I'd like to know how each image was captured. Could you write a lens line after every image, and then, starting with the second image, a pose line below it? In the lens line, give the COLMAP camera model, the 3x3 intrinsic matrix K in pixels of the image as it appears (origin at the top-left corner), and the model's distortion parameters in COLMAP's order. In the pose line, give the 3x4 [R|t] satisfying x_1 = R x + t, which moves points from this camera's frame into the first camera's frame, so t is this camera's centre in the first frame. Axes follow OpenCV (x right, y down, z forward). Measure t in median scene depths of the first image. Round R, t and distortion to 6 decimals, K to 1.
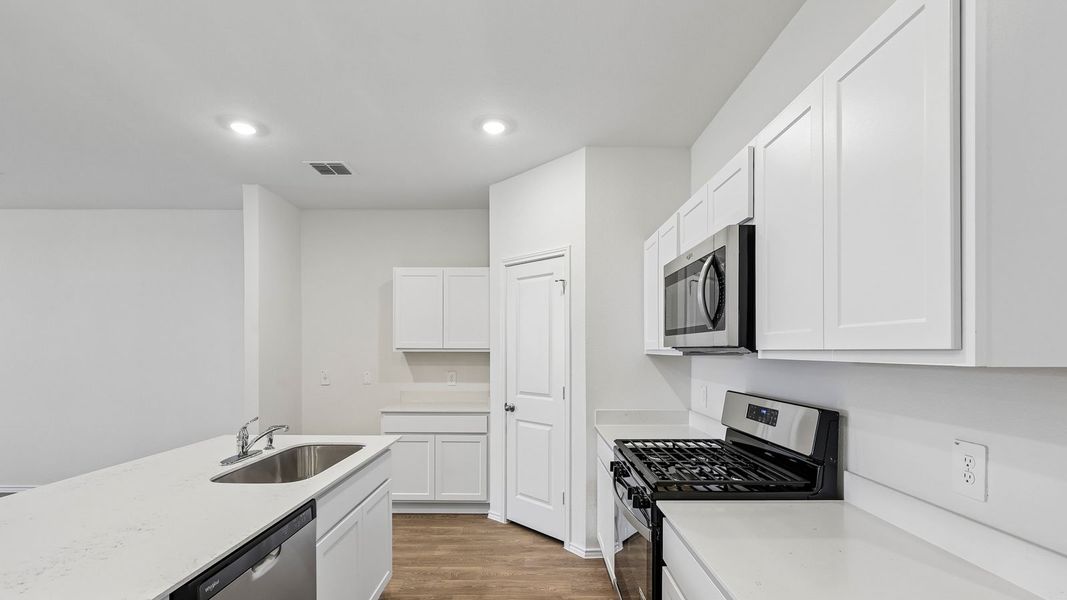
lens RADIAL K [[458.0, 0, 532.3], [0, 458.0, 347.2], [0, 0, 1]] dist [0.006902, -0.001744]
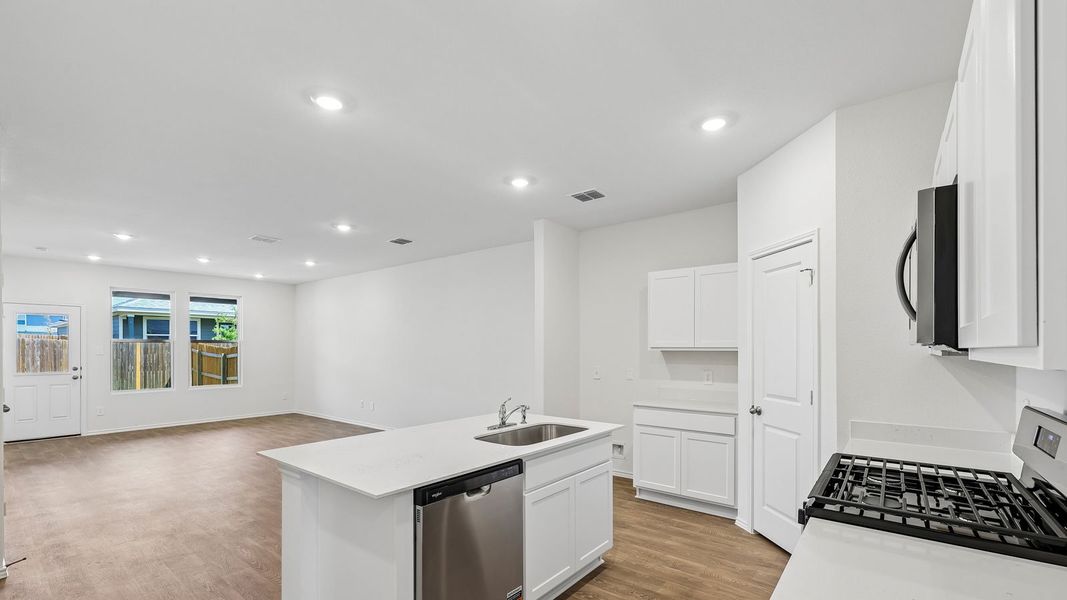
lens RADIAL K [[458.0, 0, 534.1], [0, 458.0, 344.9], [0, 0, 1]] dist [0.006902, -0.001744]
pose [[0.787895, -0.005192, -0.615787, 0.184286], [0.002808, 0.999984, -0.004838, 0.001347], [0.615803, 0.002083, 0.787898, -0.016999]]
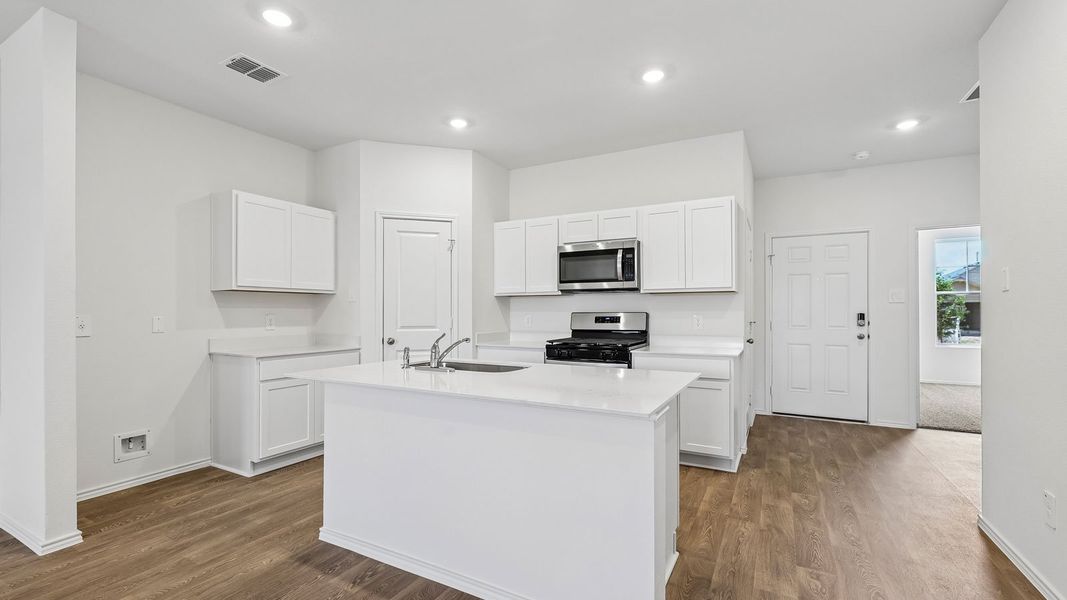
lens RADIAL K [[458.0, 0, 522.8], [0, 458.0, 308.0], [0, 0, 1]] dist [0.006902, -0.001744]
pose [[0.478025, -0.002389, 0.878343, -0.980937], [-0.002137, 0.999990, 0.003884, 0.046484], [-0.878344, -0.003734, 0.478015, 0.163375]]
